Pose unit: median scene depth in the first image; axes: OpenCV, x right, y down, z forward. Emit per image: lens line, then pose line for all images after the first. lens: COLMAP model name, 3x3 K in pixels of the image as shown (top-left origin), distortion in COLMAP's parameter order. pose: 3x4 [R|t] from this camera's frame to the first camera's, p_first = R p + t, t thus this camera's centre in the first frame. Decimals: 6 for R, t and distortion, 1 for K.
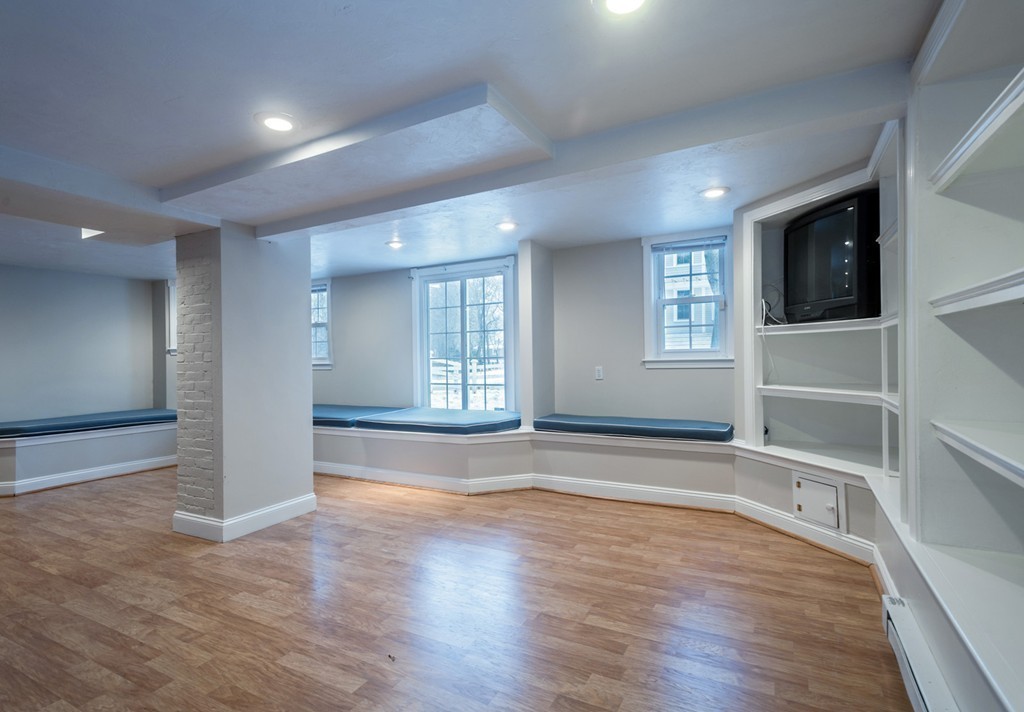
lens RADIAL K [[518.0, 0, 488.9], [0, 518.0, 339.1], [0, 0, 1]] dist [0.003719, -0.001456]
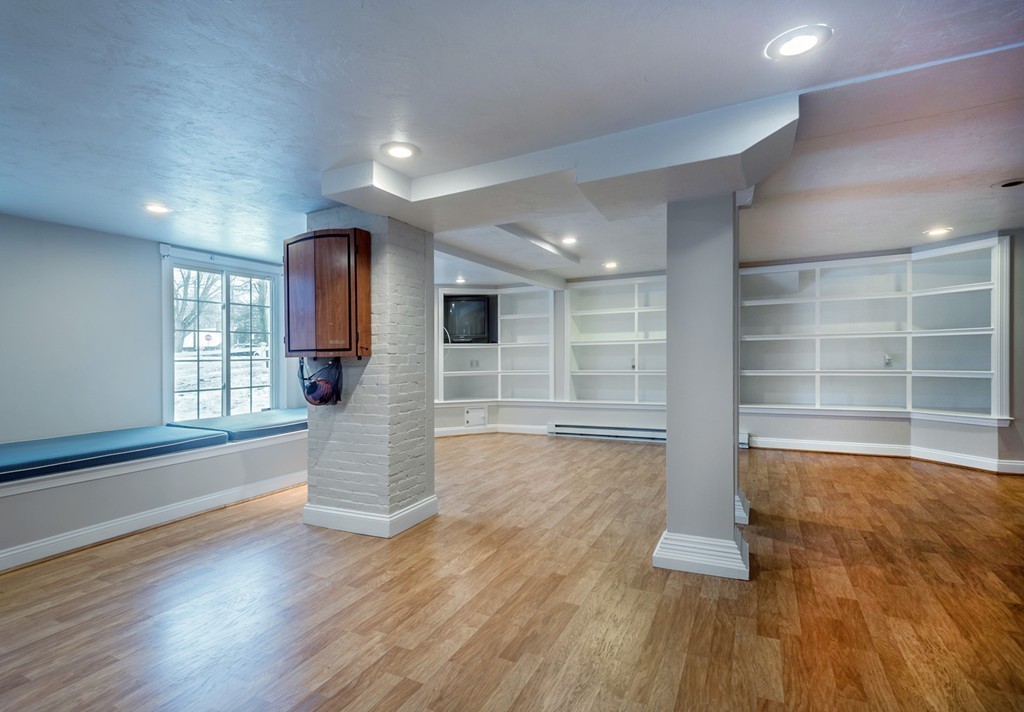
lens RADIAL K [[511.3, 0, 531.8], [0, 511.3, 357.2], [0, 0, 1]] dist [-0.015786, 0.000193]
pose [[-0.097528, 0.017010, 0.995087, -1.611604], [-0.010617, 0.999779, -0.018131, 0.068254], [-0.995176, -0.012334, -0.097326, 0.886146]]
